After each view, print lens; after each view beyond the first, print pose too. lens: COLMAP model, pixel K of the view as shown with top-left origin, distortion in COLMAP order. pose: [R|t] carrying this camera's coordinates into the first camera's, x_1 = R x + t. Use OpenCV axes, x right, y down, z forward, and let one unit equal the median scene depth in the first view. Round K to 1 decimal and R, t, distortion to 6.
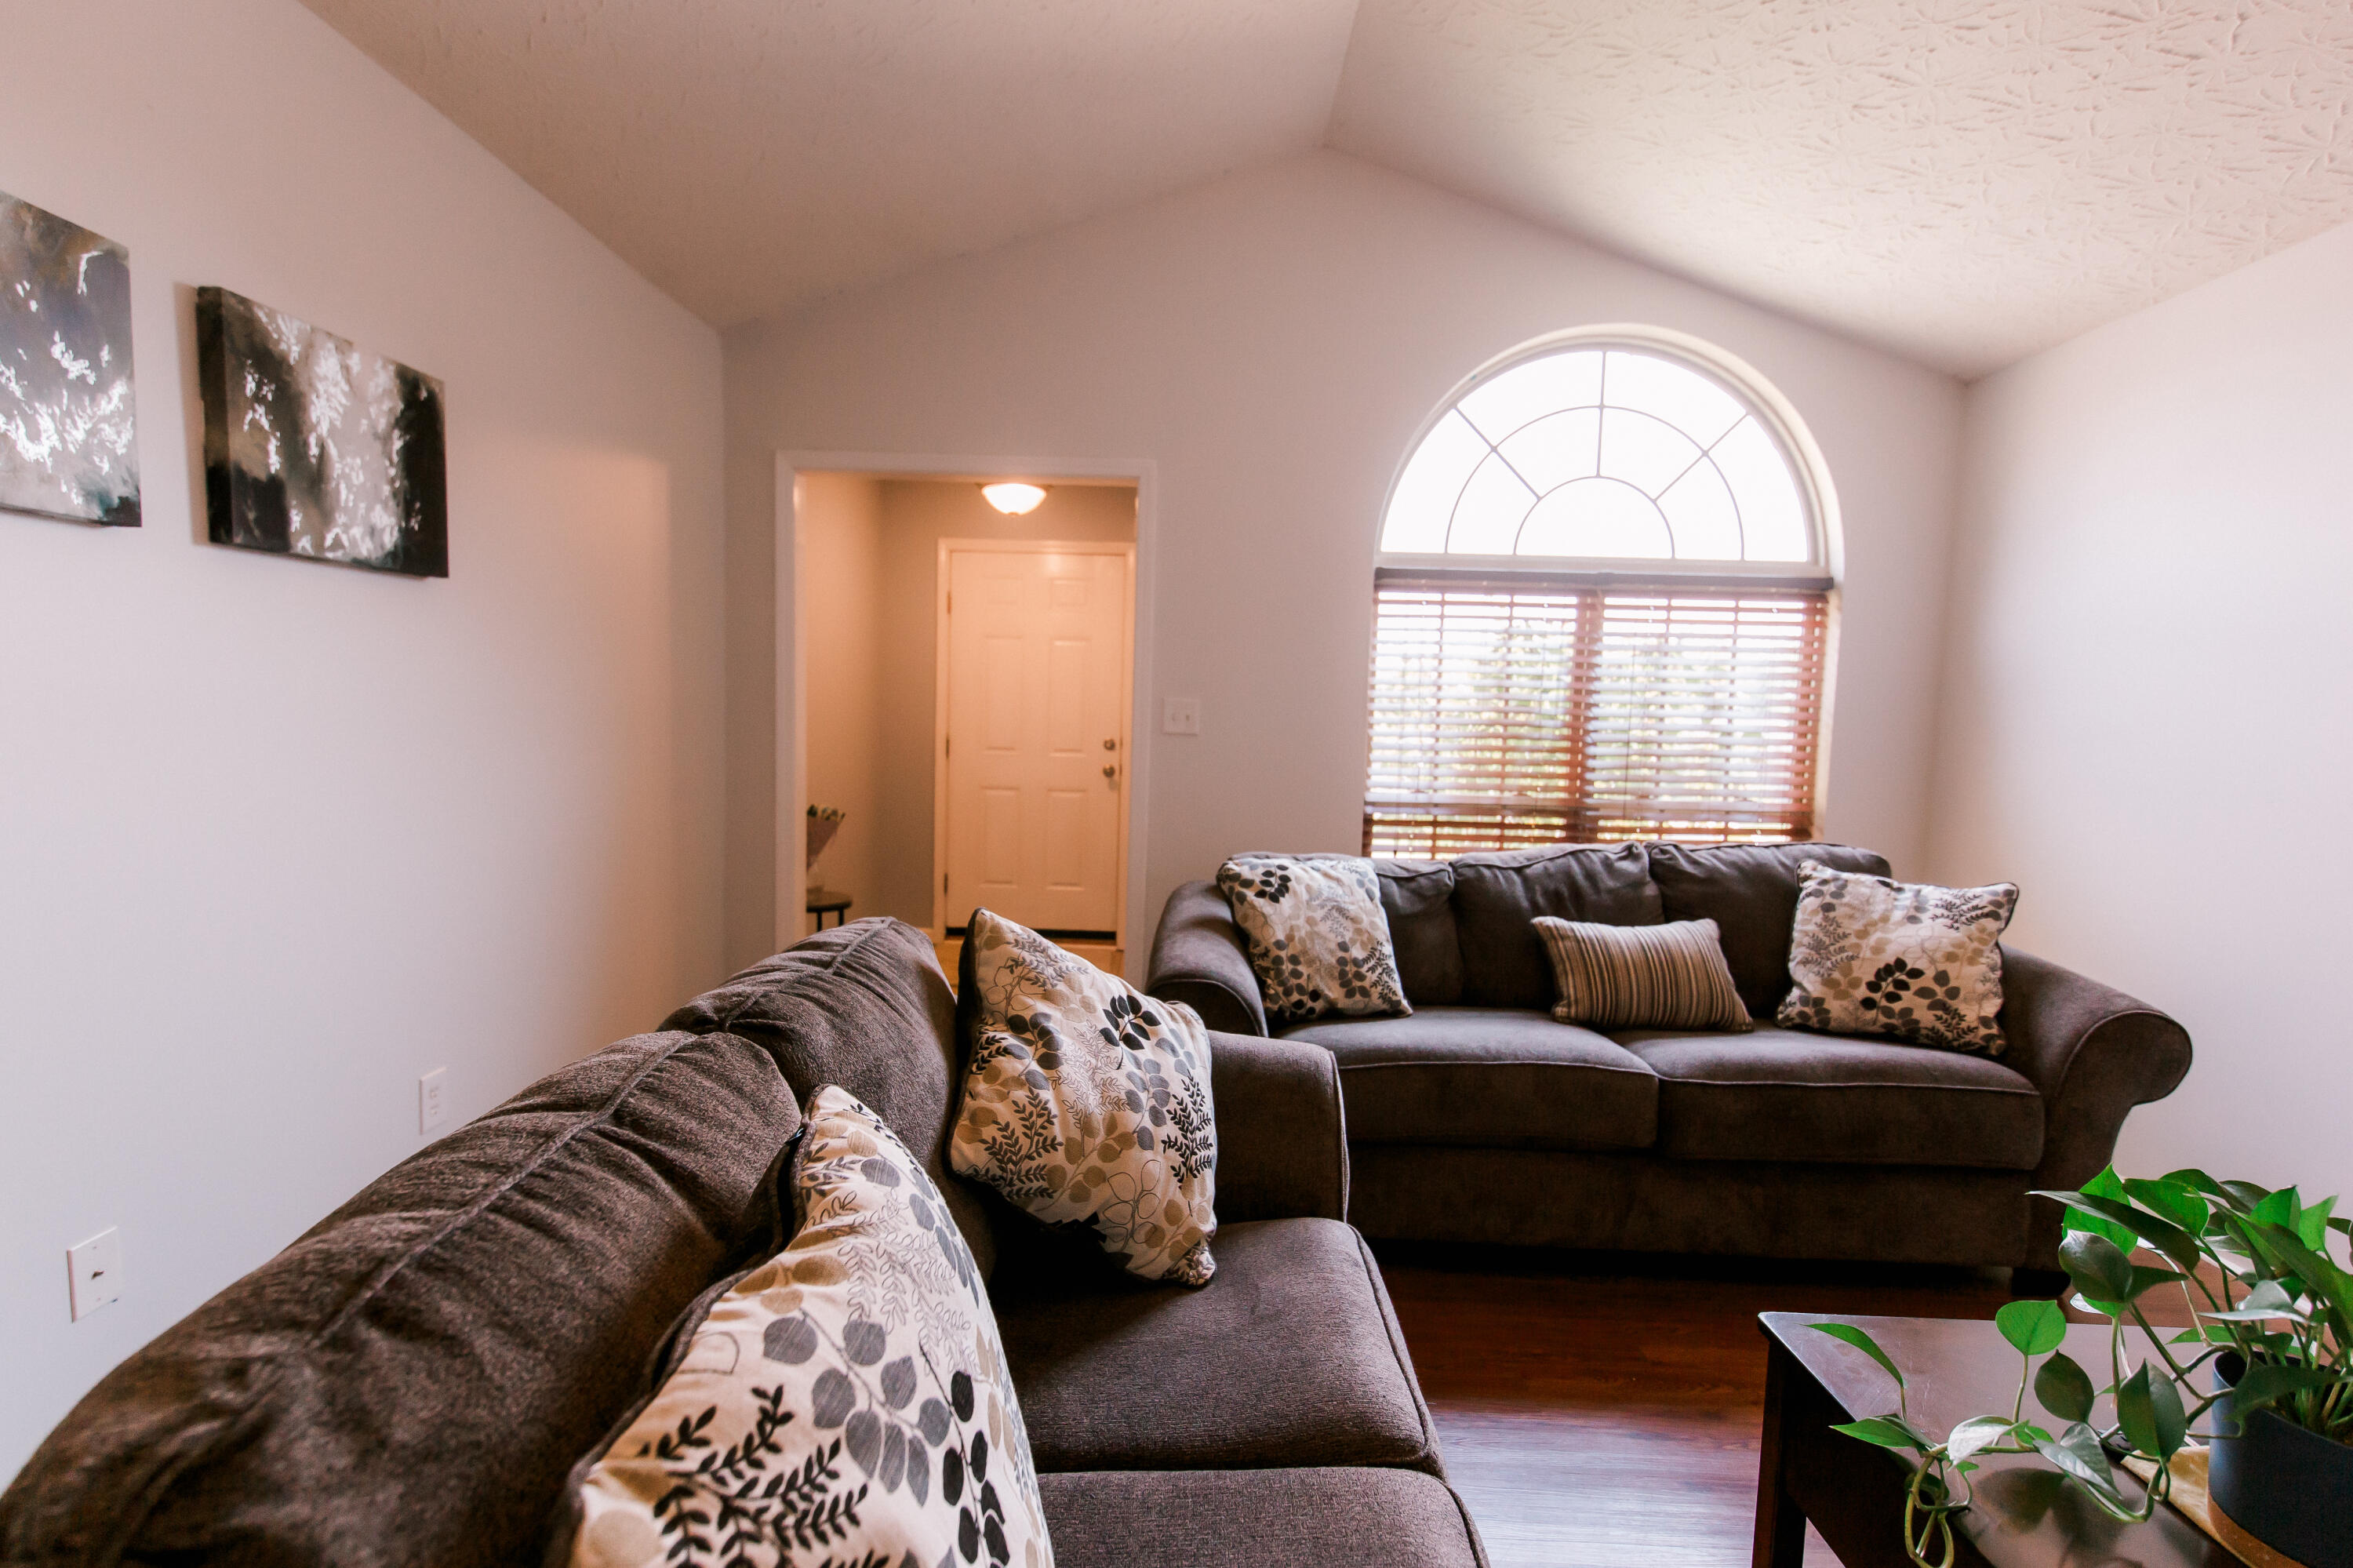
lens RADIAL K [[1050.6, 0, 1176.5], [0, 1050.6, 784.0], [0, 0, 1]] dist [0.000153, -0.000230]
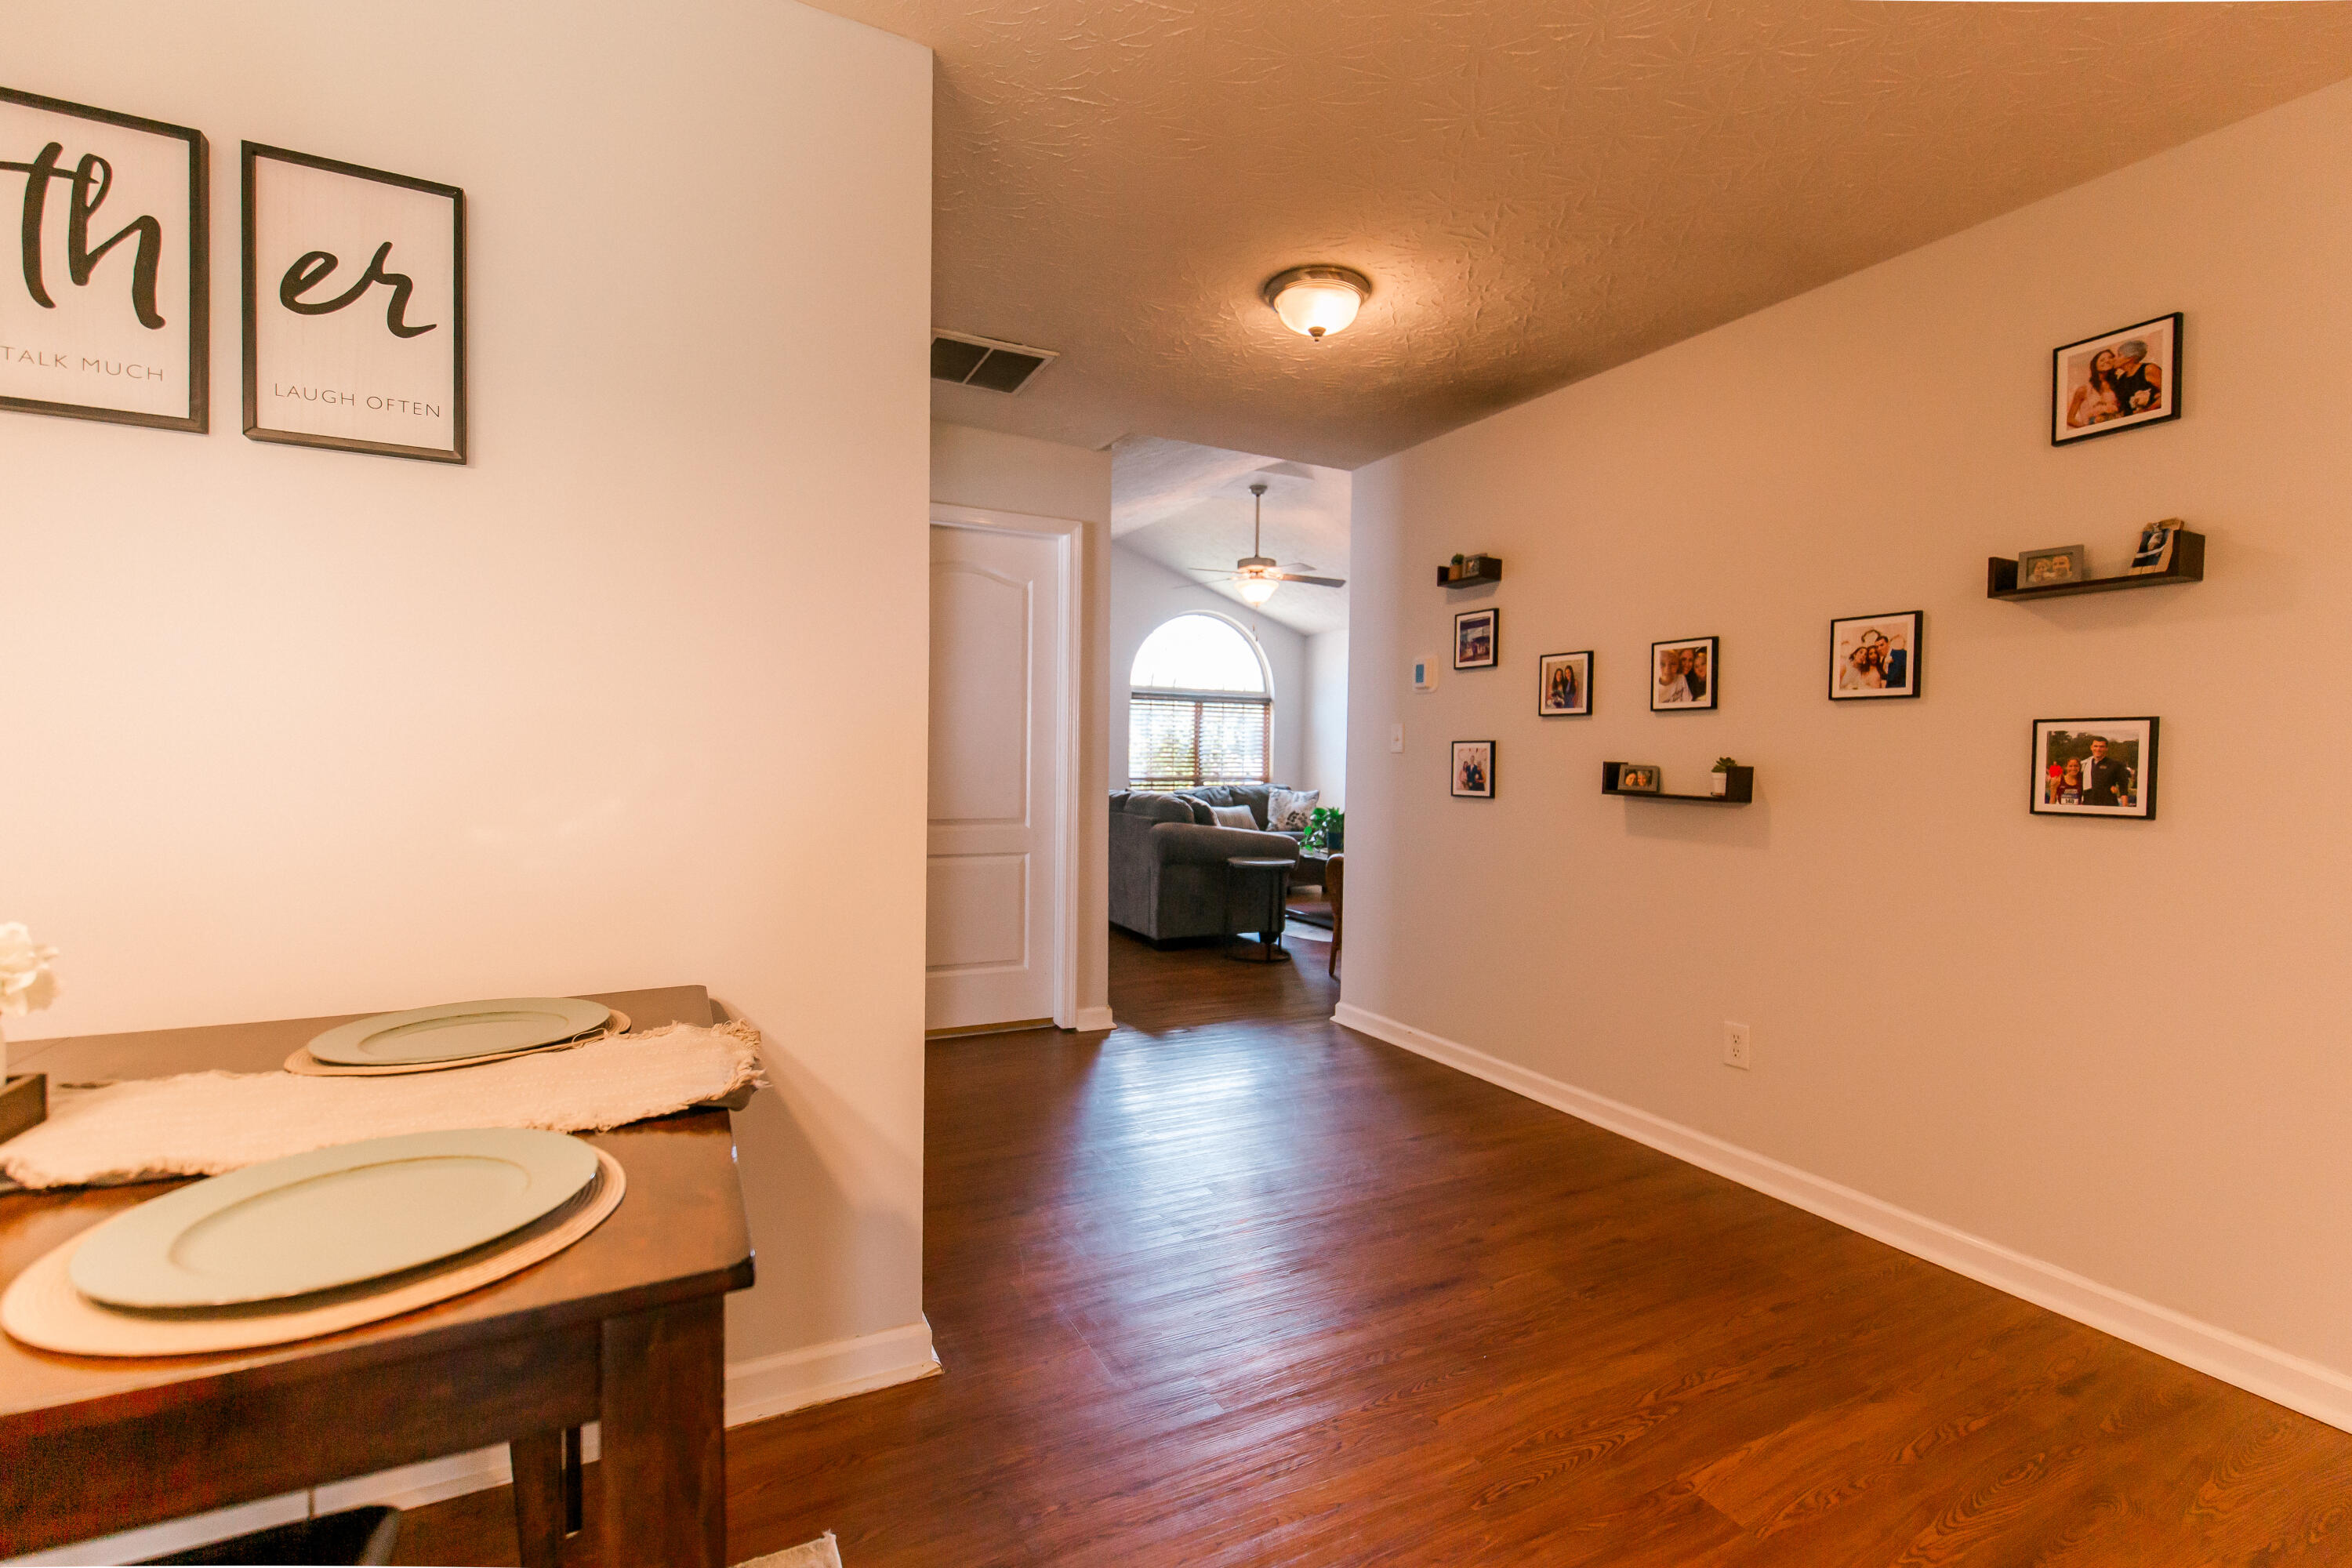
lens RADIAL K [[1050.1, 0, 1176.0], [0, 1050.1, 784.0], [0, 0, 1]] dist [0.000153, -0.000230]
pose [[0.882488, -0.019707, 0.469921, -1.232230], [0.034068, 0.999176, -0.022076, 0.122466], [-0.469099, 0.035491, 0.882432, -1.805260]]
